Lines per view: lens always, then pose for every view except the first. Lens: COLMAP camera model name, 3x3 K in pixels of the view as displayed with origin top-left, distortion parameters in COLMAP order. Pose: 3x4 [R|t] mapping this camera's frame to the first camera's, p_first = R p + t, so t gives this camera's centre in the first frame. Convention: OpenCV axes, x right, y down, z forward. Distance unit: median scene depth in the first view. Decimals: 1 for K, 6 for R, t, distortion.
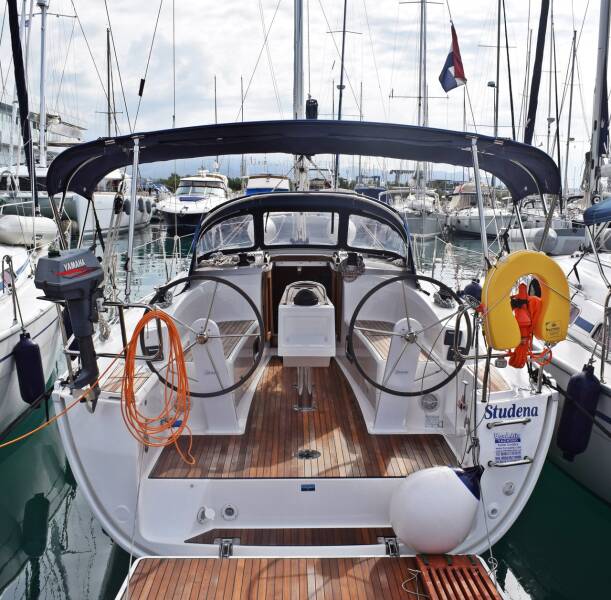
lens RADIAL K [[786.1, 0, 305.5], [0, 786.1, 300.0], [0, 0, 1]] dist [-0.074465, -0.007378]
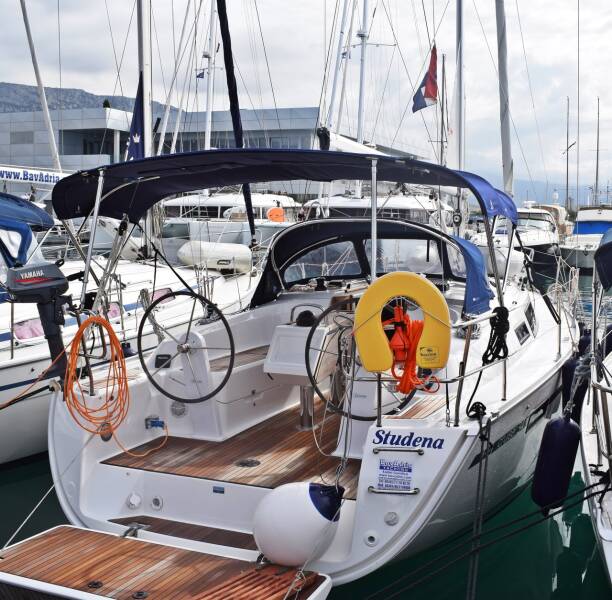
lens RADIAL K [[859.8, 0, 306.0], [0, 859.8, 300.0], [0, 0, 1]] dist [-0.052239, -0.038944]
pose [[0.899672, 0.037057, -0.434990, 0.457810], [-0.059275, 0.997533, -0.037615, 0.013649], [0.432523, 0.059626, 0.899649, -0.011950]]
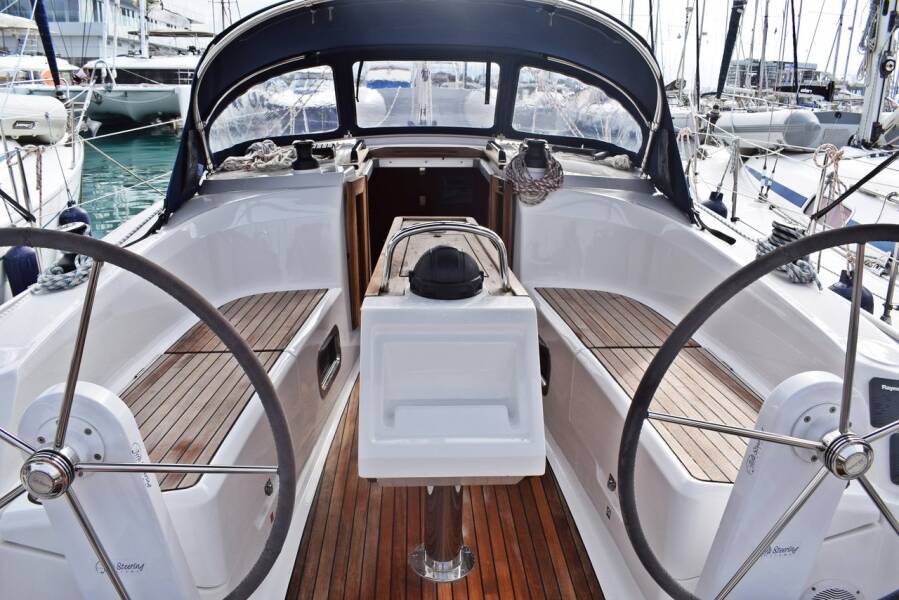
lens RADIAL K [[725.6, 0, 449.5], [0, 725.6, 300.0], [0, 0, 1]] dist [-0.117180, 0.056848]
pose [[0.999555, -0.004660, 0.029461, -0.006431], [0.000381, 0.989636, 0.143597, -0.032281], [-0.029825, -0.143522, 0.989198, 0.655936]]
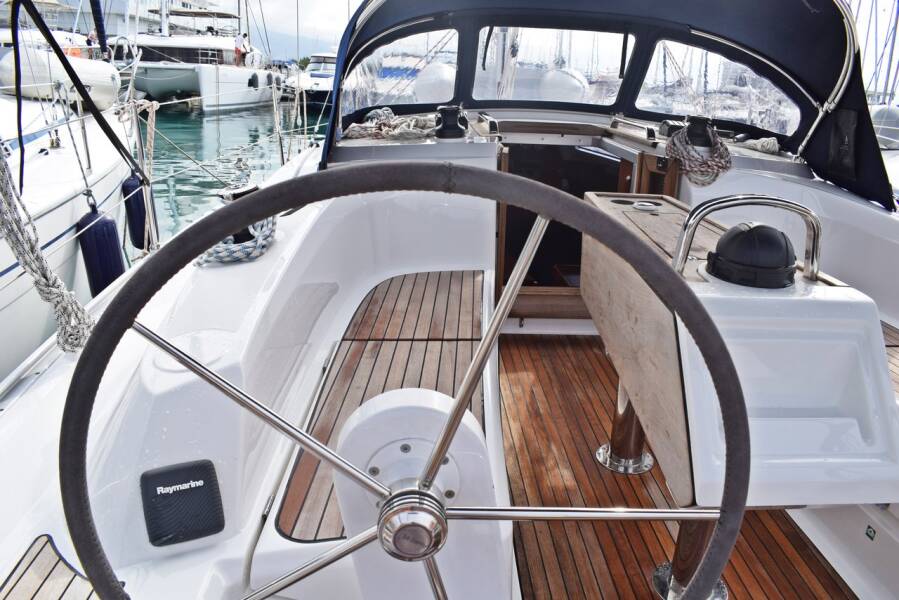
lens RADIAL K [[695.6, 0, 449.5], [0, 695.6, 300.0], [0, 0, 1]] dist [-0.086413, 0.003353]
pose [[0.998929, 0.023176, 0.040043, -0.108490], [-0.029568, 0.985473, 0.167240, -0.022601], [-0.035585, -0.168245, 0.985103, 0.718108]]
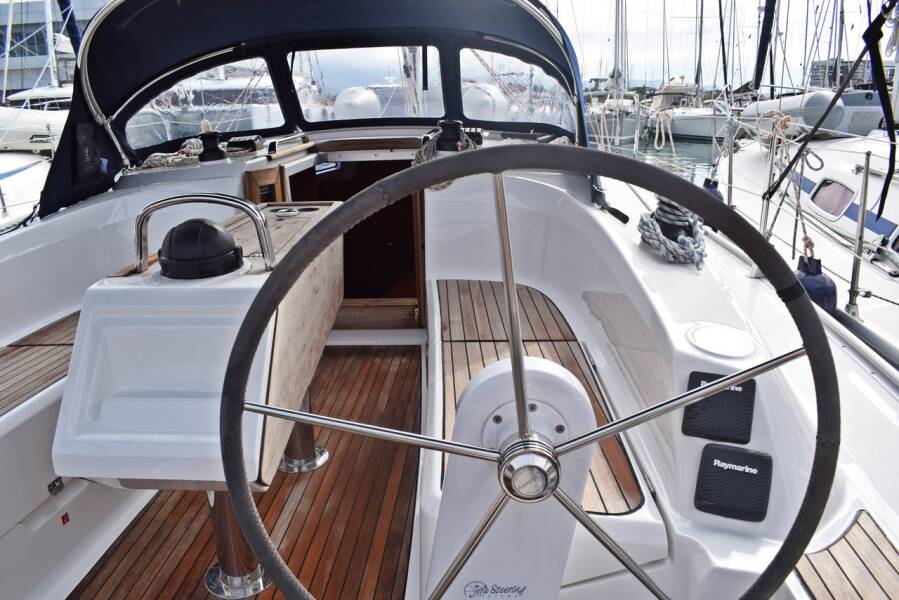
lens RADIAL K [[716.0, 0, 449.5], [0, 716.0, 300.0], [0, 0, 1]] dist [-0.089756, -0.002272]
pose [[0.995908, -0.011500, -0.089638, 0.111056], [0.022718, 0.991877, 0.125159, -0.013416], [0.087470, -0.126683, 0.988079, 0.700411]]
